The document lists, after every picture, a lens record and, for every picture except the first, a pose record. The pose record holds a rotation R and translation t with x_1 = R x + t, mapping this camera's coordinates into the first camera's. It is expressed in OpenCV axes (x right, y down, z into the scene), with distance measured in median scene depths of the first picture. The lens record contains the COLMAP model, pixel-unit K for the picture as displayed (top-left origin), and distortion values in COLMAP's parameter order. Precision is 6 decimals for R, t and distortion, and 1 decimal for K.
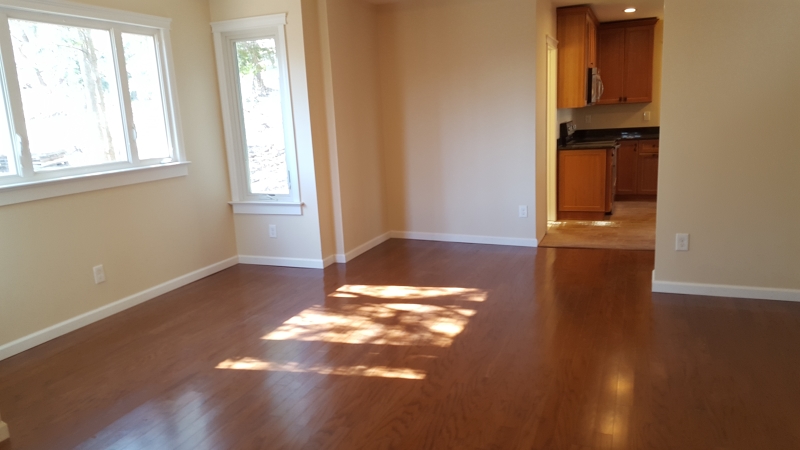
lens RADIAL K [[596.2, 0, 389.7], [0, 596.2, 231.8], [0, 0, 1]] dist [0.183000, -0.262028]
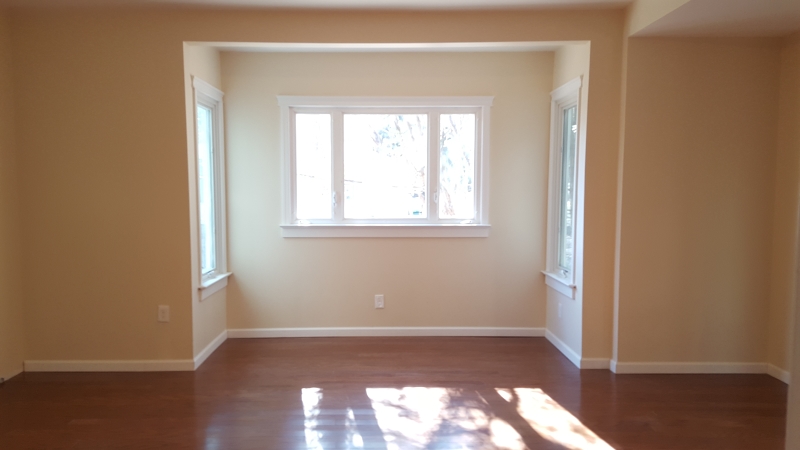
lens RADIAL K [[596.2, 0, 389.7], [0, 596.2, 231.8], [0, 0, 1]] dist [0.183000, -0.262028]
pose [[0.385018, 0.126577, -0.914188, 0.604471], [-0.200841, 0.978302, 0.050868, -0.129171], [0.900791, 0.164021, 0.402086, 0.443167]]
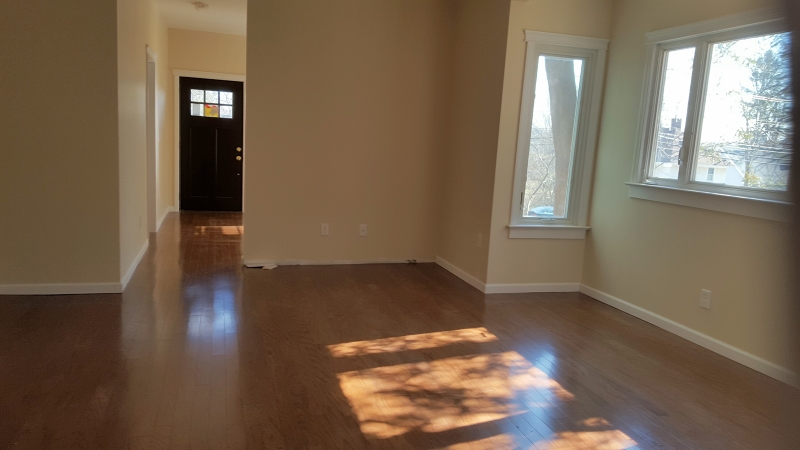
lens RADIAL K [[596.2, 0, 389.7], [0, 596.2, 231.8], [0, 0, 1]] dist [0.183000, -0.262028]
pose [[-0.790319, 0.105269, -0.603584, 0.431005], [-0.132025, 0.932727, 0.335543, -0.251452], [0.598302, 0.344874, -0.723254, 1.211484]]
